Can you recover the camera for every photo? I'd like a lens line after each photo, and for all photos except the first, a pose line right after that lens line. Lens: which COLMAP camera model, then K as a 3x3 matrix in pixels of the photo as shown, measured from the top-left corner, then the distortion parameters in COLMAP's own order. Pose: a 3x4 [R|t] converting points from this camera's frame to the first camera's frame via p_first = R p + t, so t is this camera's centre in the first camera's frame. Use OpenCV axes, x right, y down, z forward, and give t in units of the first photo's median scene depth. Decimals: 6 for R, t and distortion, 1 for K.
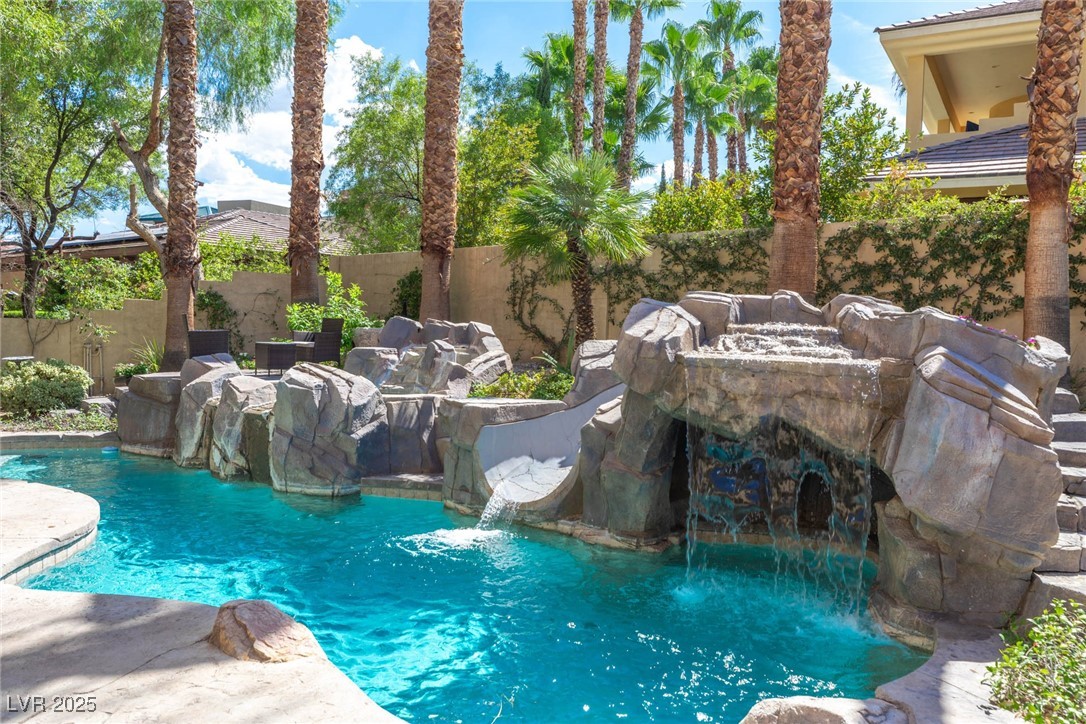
lens RADIAL K [[864.2, 0, 545.0], [0, 864.2, 352.8], [0, 0, 1]] dist [0.004379, 0.003959]
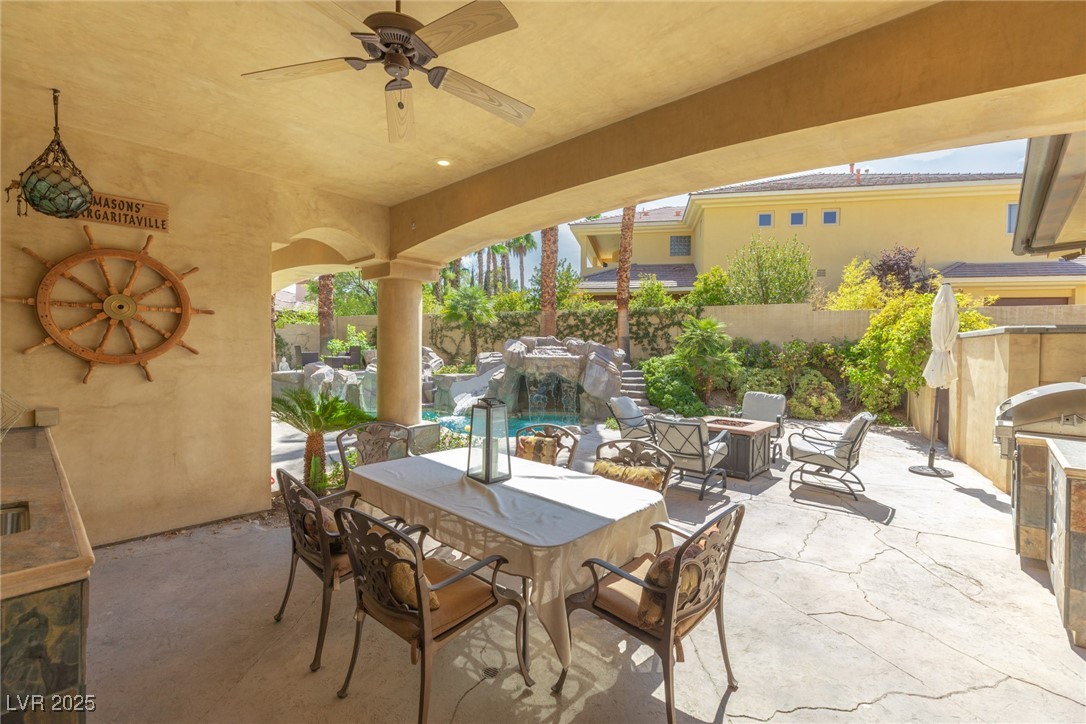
lens RADIAL K [[483.3, 0, 546.1], [0, 483.3, 355.2], [0, 0, 1]] dist [0.004342, 0.000299]
pose [[0.948214, -0.023588, 0.316756, -0.242848], [0.026742, 0.999627, -0.005616, 0.008177], [-0.316505, 0.013796, 0.948490, -0.554041]]
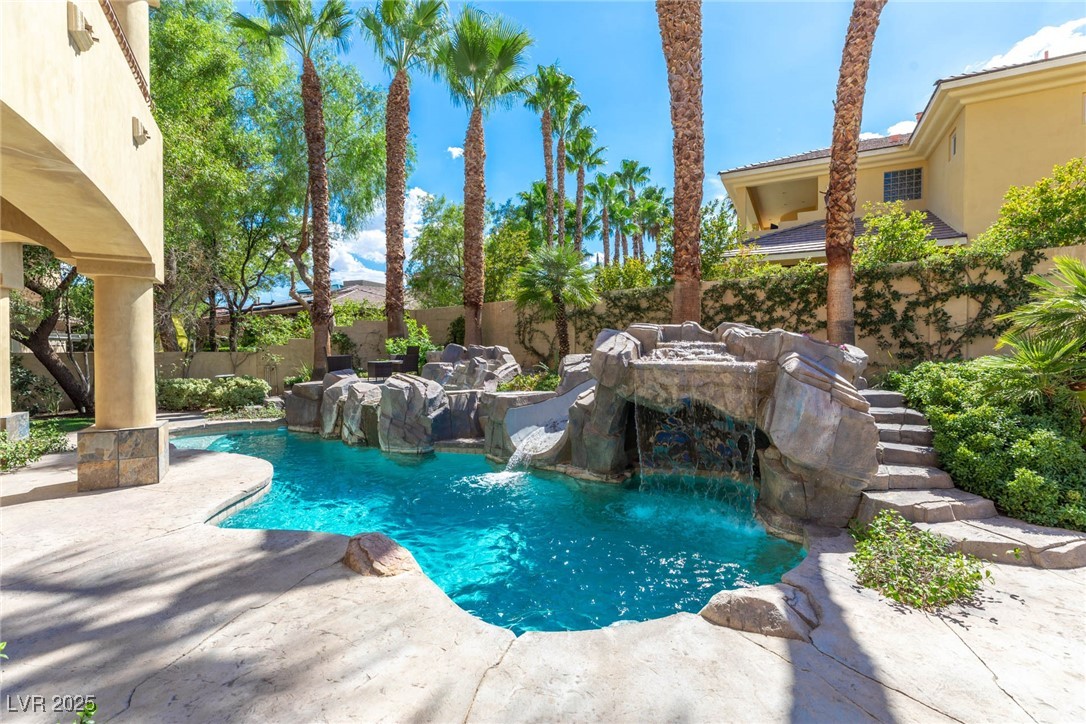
lens RADIAL K [[483.3, 0, 546.1], [0, 483.3, 355.2], [0, 0, 1]] dist [0.004342, 0.000299]
pose [[0.999021, -0.031328, 0.031227, -0.021617], [0.031721, 0.999423, -0.012175, -0.003347], [-0.030827, 0.013153, 0.999438, 0.061662]]
